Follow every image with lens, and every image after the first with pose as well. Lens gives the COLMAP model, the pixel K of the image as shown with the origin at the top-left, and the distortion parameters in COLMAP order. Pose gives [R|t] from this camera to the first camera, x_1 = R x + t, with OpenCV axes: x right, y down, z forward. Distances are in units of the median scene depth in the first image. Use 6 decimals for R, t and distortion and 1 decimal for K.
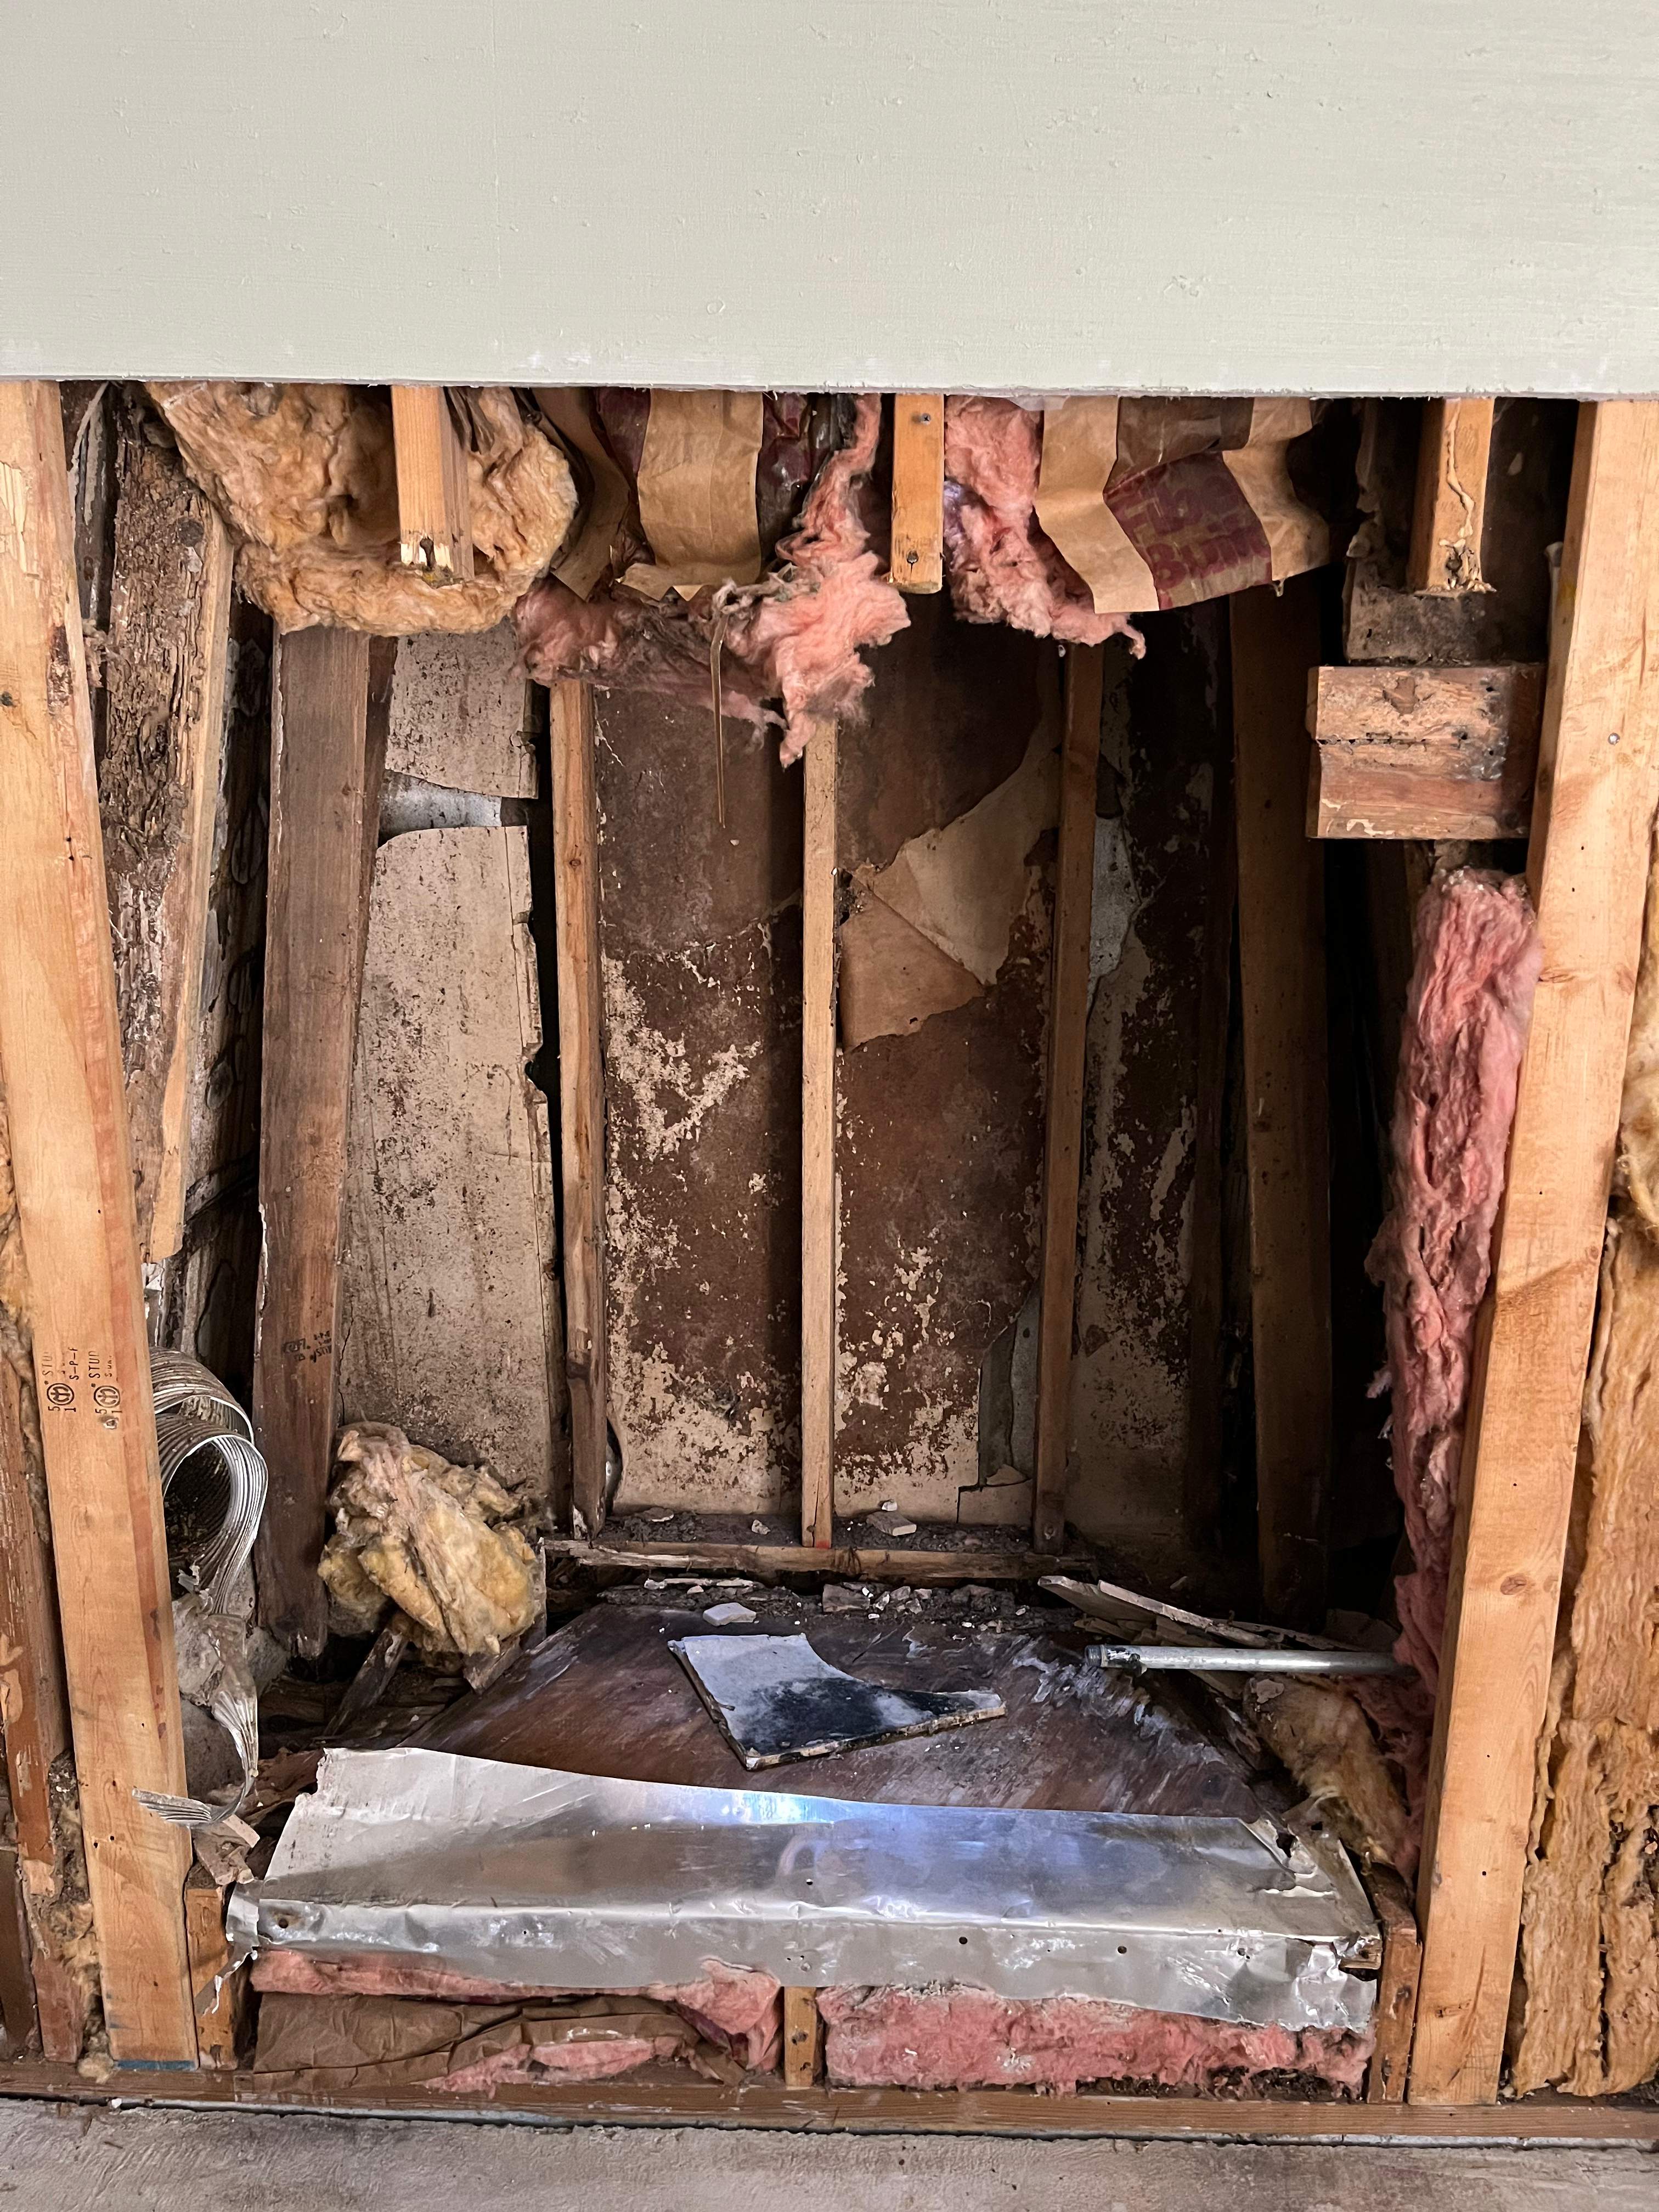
lens RADIAL K [[1669.8, 0, 855.5], [0, 1669.8, 1111.5], [0, 0, 1]] dist [0.095148, -0.142591]
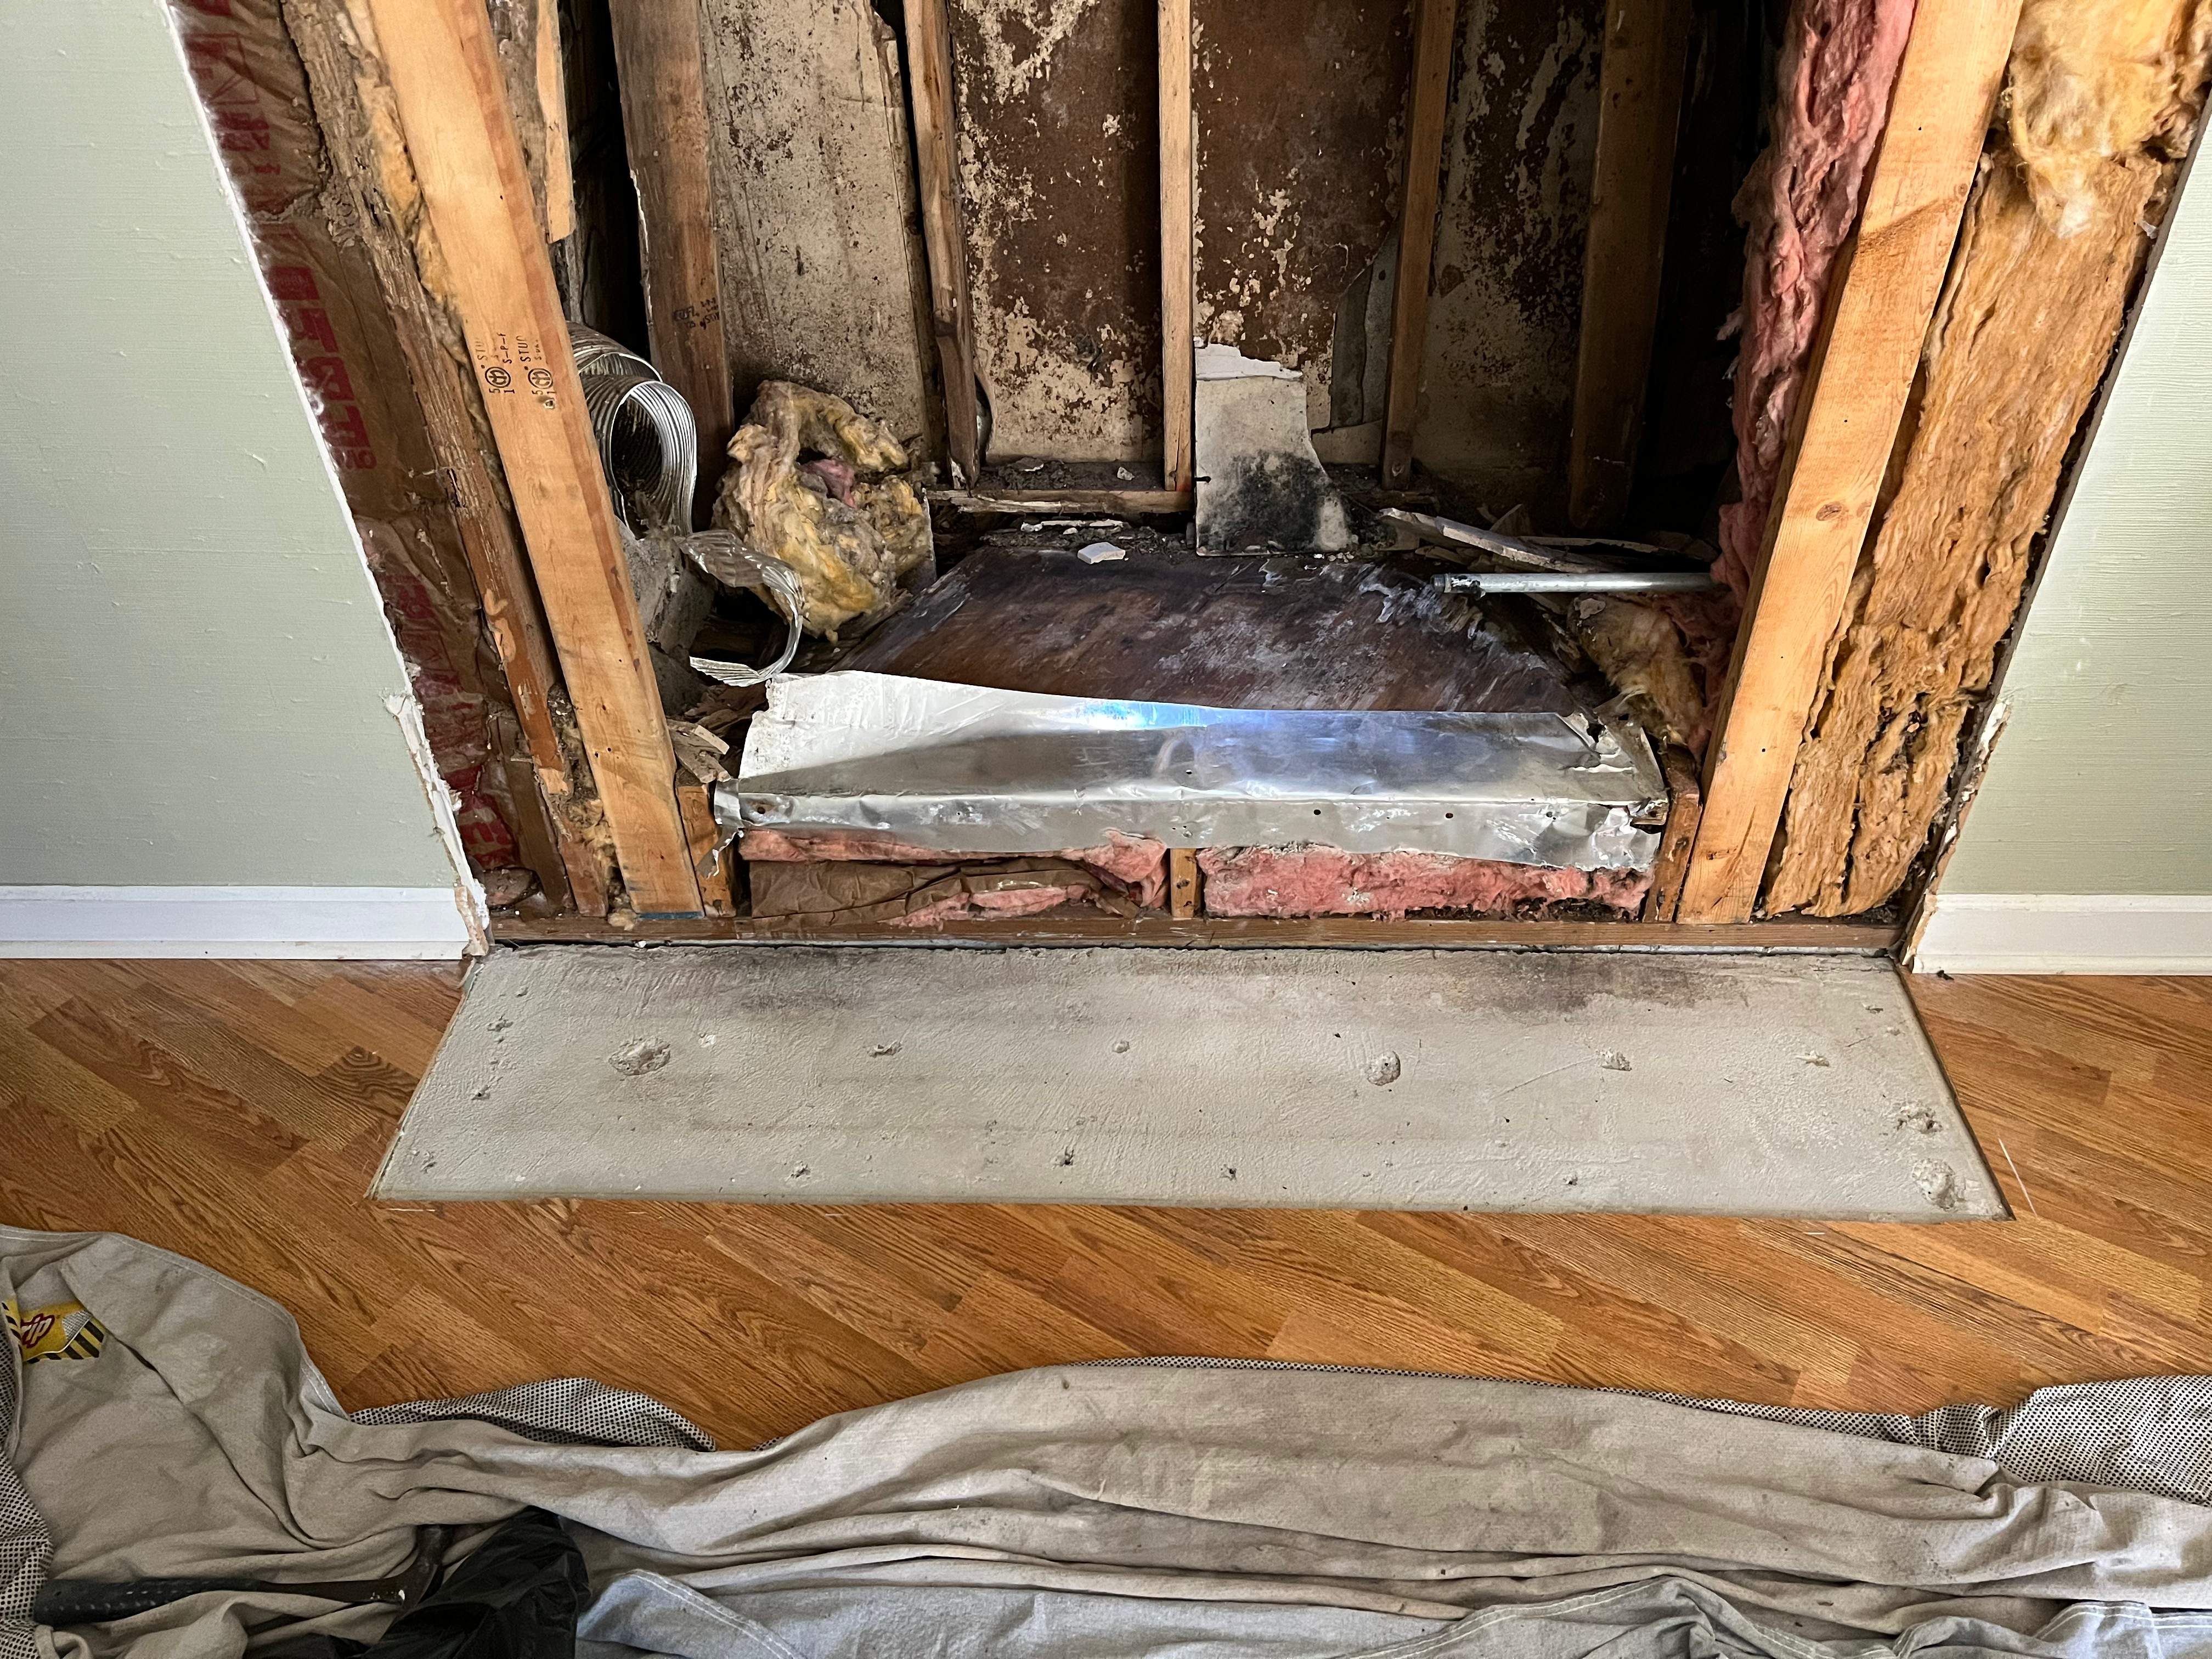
lens RADIAL K [[1733.6, 0, 1106.0], [0, 1733.6, 829.5], [0, 0, 1]] dist [0.068126, -0.116878]
pose [[0.999335, -0.020619, -0.030079, -0.049993], [0.032012, 0.891070, 0.452736, -0.065016], [0.017467, -0.453398, 0.891137, -0.112539]]
